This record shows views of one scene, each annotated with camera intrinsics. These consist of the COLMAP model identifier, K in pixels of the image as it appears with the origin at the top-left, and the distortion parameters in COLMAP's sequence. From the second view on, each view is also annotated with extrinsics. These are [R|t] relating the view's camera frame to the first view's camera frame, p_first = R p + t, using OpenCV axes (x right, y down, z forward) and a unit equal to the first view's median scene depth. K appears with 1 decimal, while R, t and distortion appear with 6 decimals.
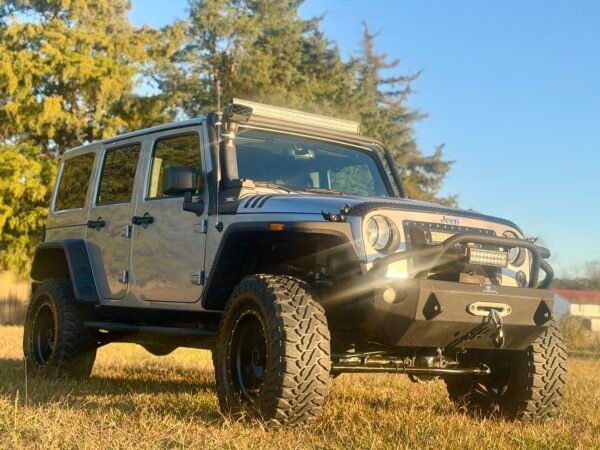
lens RADIAL K [[932.2, 0, 292.8], [0, 932.2, 229.2], [0, 0, 1]] dist [0.116879, 0.000000]
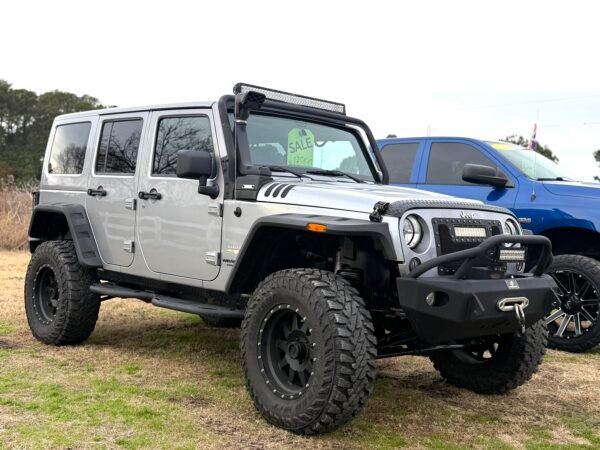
lens RADIAL K [[706.7, 0, 302.0], [0, 706.7, 220.1], [0, 0, 1]] dist [0.106001, 0.000000]
pose [[0.988841, -0.003084, 0.148944, -0.120590], [-0.012747, 0.994368, 0.105217, -0.074912], [-0.148430, -0.105942, 0.983232, 0.205901]]
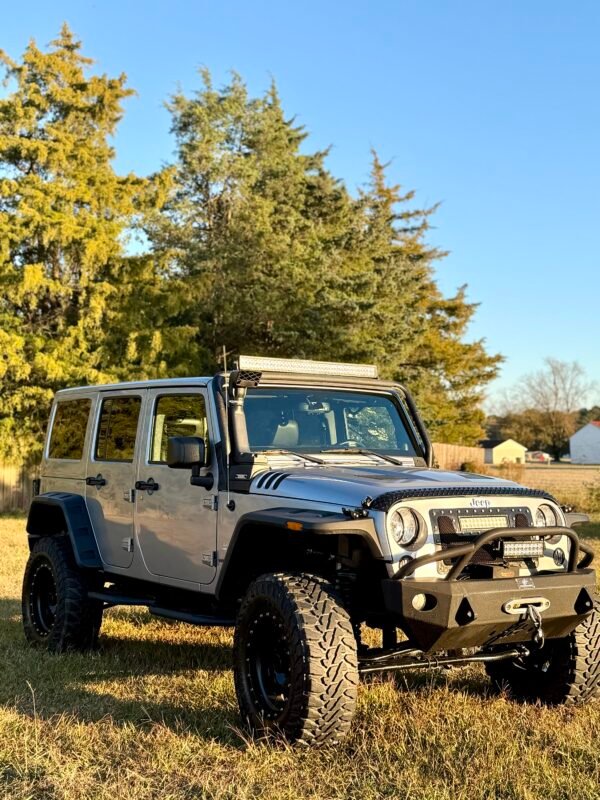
lens RADIAL K [[1032.2, 0, 296.6], [0, 1032.2, 405.5], [0, 0, 1]] dist [0.109153, 0.000000]
pose [[0.999212, -0.039196, -0.006211, -0.003159], [0.039386, 0.998639, 0.034185, -0.129659], [0.004863, -0.034403, 0.999396, -0.021863]]
